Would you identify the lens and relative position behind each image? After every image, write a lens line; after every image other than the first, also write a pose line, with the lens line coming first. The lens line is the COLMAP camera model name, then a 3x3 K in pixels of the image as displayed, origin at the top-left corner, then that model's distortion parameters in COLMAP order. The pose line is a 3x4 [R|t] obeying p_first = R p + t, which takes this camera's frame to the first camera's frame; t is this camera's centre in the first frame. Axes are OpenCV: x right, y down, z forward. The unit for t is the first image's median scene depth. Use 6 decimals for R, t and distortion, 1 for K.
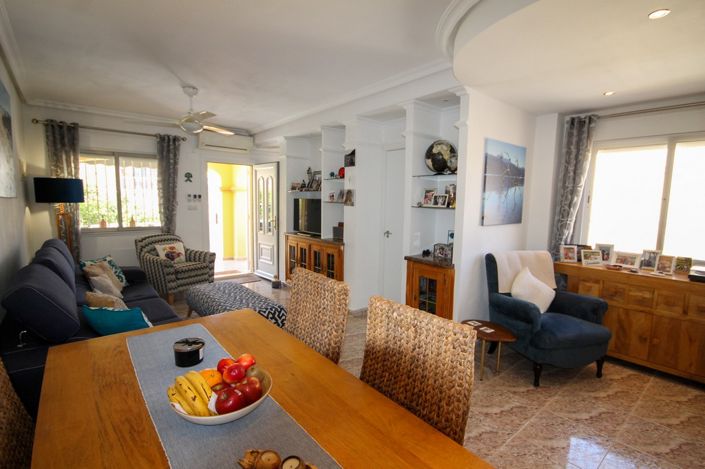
lens RADIAL K [[341.5, 0, 352.5], [0, 341.5, 234.5], [0, 0, 1]] dist [-0.000372, -0.000268]
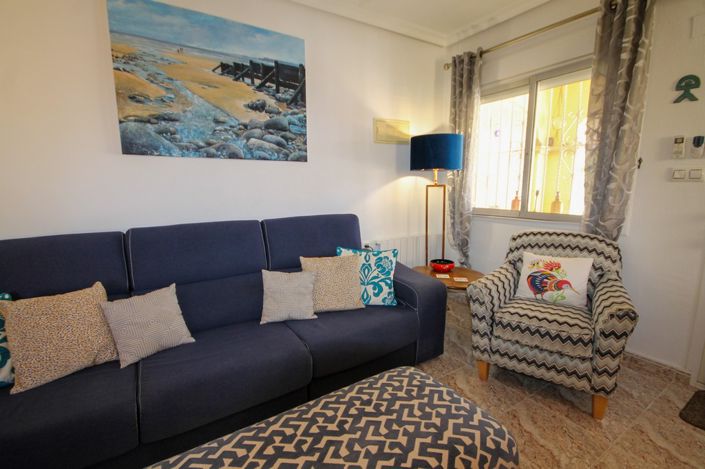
lens RADIAL K [[327.8, 0, 352.5], [0, 327.8, 234.5], [0, 0, 1]] dist [-0.001375, -0.000801]
pose [[-0.110443, 0.141971, -0.983690, -0.088542], [-0.096693, 0.983515, 0.152802, -0.037907], [0.989168, 0.111992, -0.094895, 0.752545]]
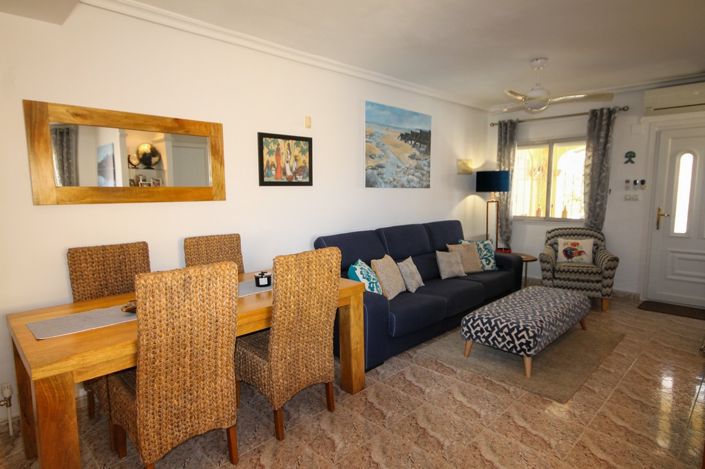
lens RADIAL K [[396.1, 0, 352.5], [0, 396.1, 234.5], [0, 0, 1]] dist [0.004679, 0.001851]
pose [[0.096880, 0.099106, -0.990350, 0.382703], [-0.095240, 0.991387, 0.089893, -0.019715], [0.990729, 0.085612, 0.105485, 0.329492]]
